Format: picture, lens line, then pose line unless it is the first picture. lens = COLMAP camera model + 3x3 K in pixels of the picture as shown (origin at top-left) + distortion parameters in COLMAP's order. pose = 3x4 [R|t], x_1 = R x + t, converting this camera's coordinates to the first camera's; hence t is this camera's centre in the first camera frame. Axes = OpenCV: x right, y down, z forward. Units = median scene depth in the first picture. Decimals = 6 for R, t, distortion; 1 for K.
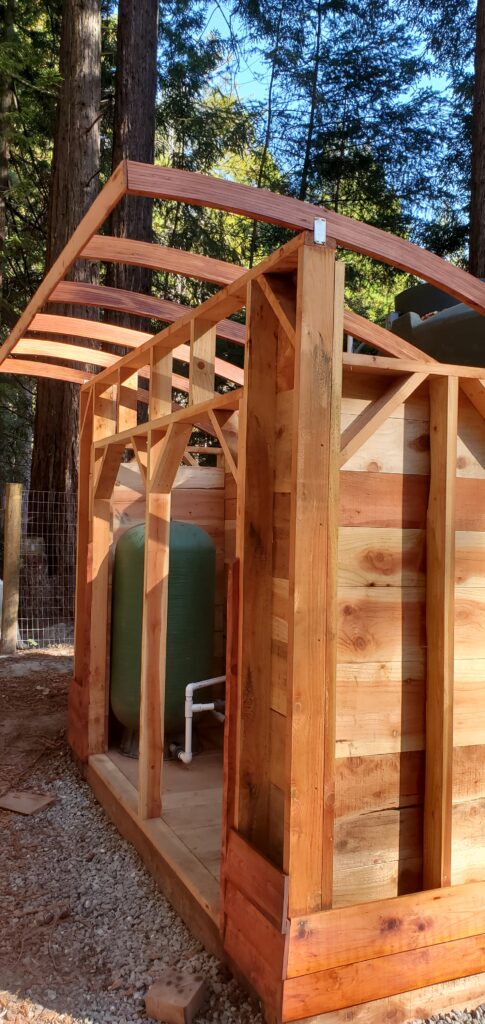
lens RADIAL K [[840.3, 0, 307.8], [0, 840.3, 490.3], [0, 0, 1]] dist [-0.011108, 0.066000]
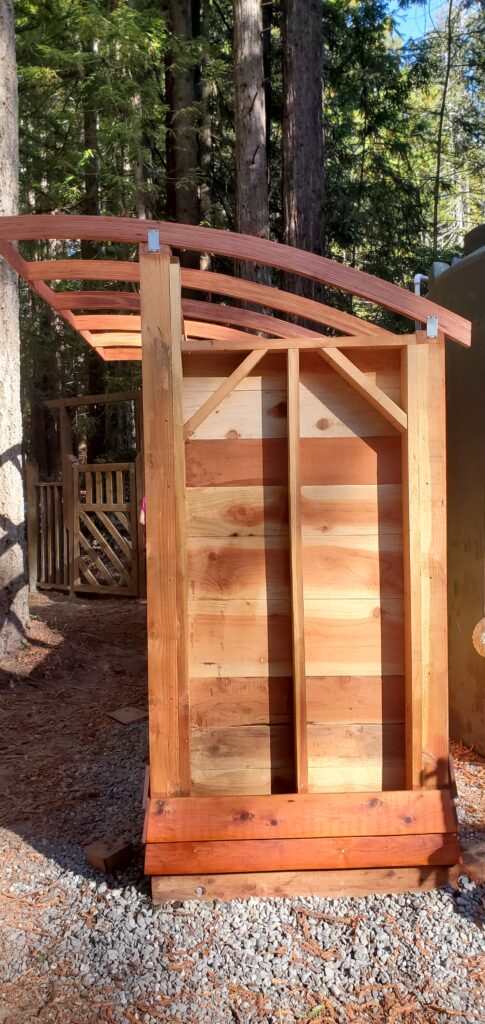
lens RADIAL K [[842.5, 0, 243.3], [0, 842.5, 497.9], [0, 0, 1]] dist [0.113947, -0.243842]
pose [[0.915665, -0.033583, -0.400536, 0.558196], [0.060304, 0.996702, 0.054294, -0.002751], [0.397392, -0.073870, 0.914671, -0.073295]]
